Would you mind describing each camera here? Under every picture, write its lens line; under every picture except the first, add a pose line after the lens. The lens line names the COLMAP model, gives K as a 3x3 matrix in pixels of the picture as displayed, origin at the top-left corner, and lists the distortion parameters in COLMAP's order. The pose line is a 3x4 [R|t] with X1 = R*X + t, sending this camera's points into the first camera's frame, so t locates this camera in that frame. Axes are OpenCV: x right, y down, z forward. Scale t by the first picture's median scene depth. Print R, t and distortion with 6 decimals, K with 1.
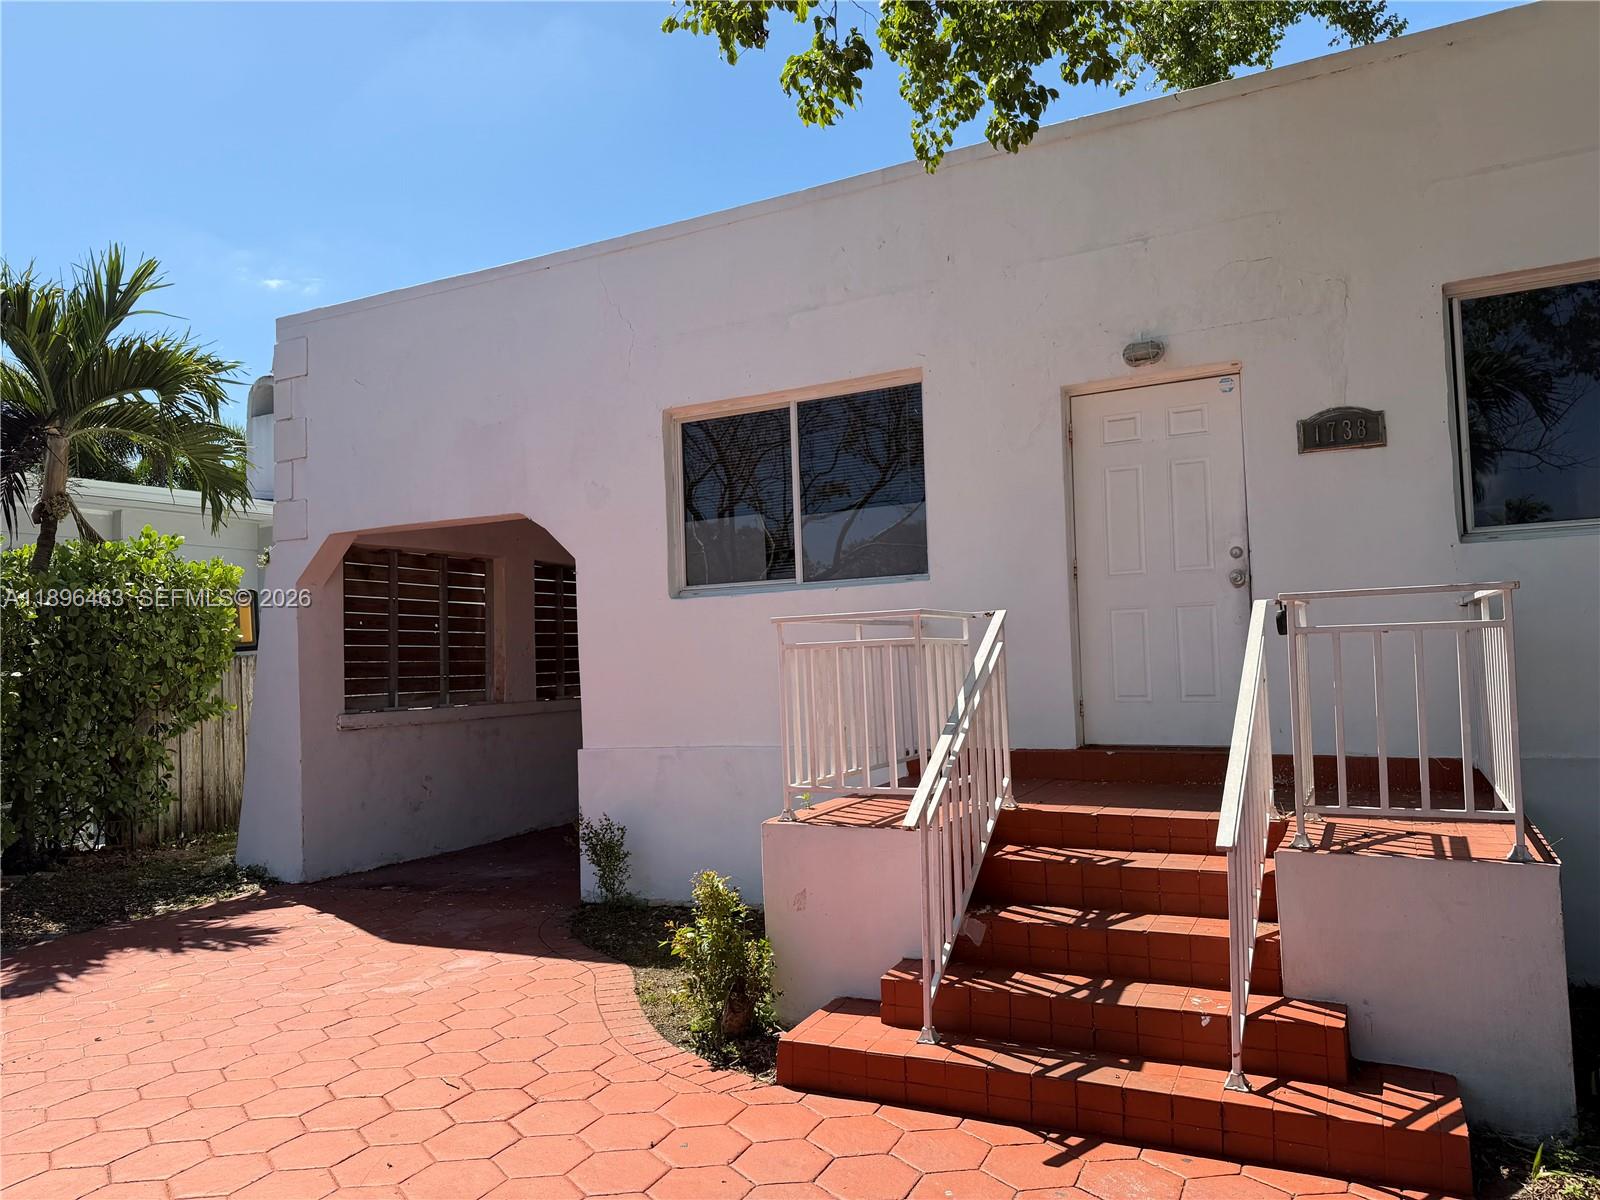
lens RADIAL K [[1109.0, 0, 800.0], [0, 1109.0, 600.0], [0, 0, 1]] dist [0.116498, -0.183166]
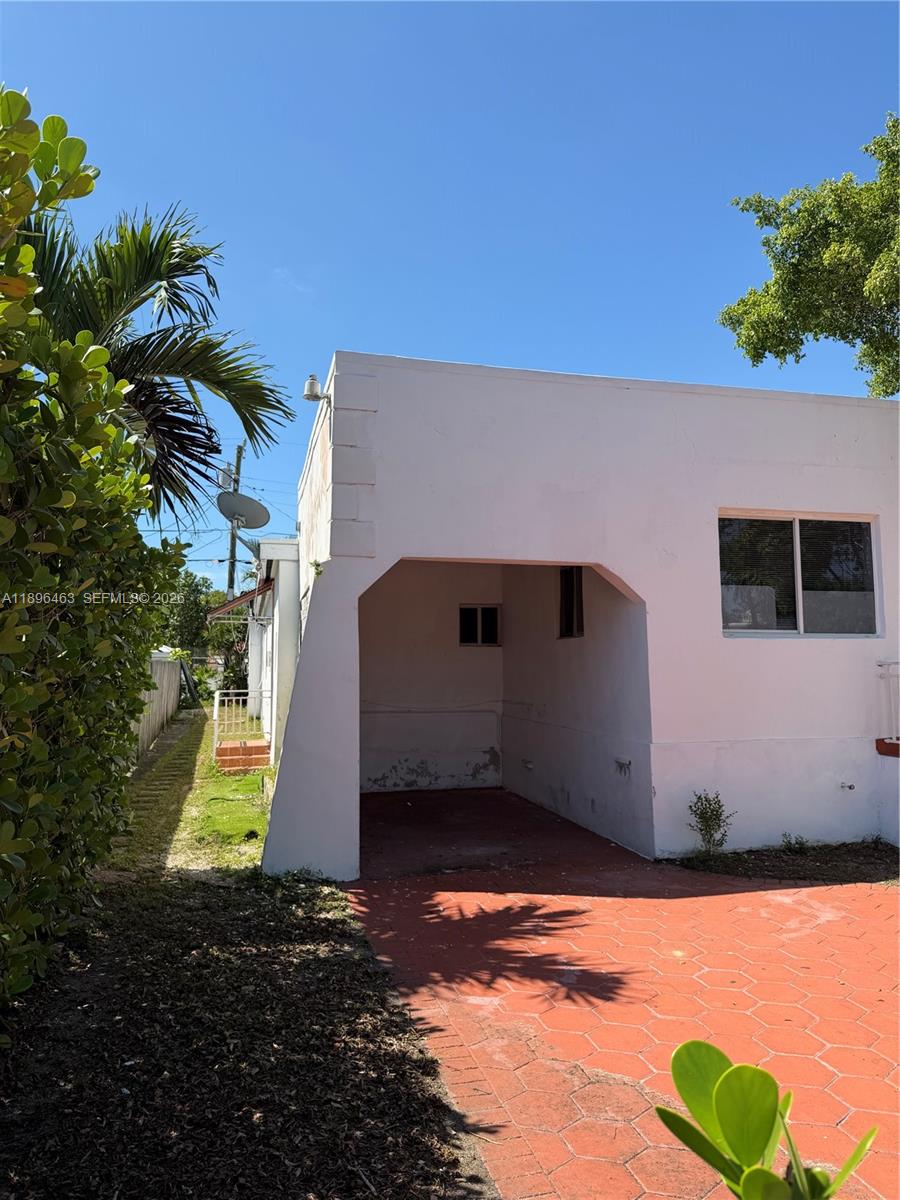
lens RADIAL K [[836.1, 0, 452.3], [0, 836.1, 582.5], [0, 0, 1]] dist [0.086603, -0.110825]
pose [[0.747285, 0.100423, 0.656872, -1.155268], [-0.057749, 0.994589, -0.086355, 0.045321], [-0.661990, 0.026599, 0.749041, 0.419940]]
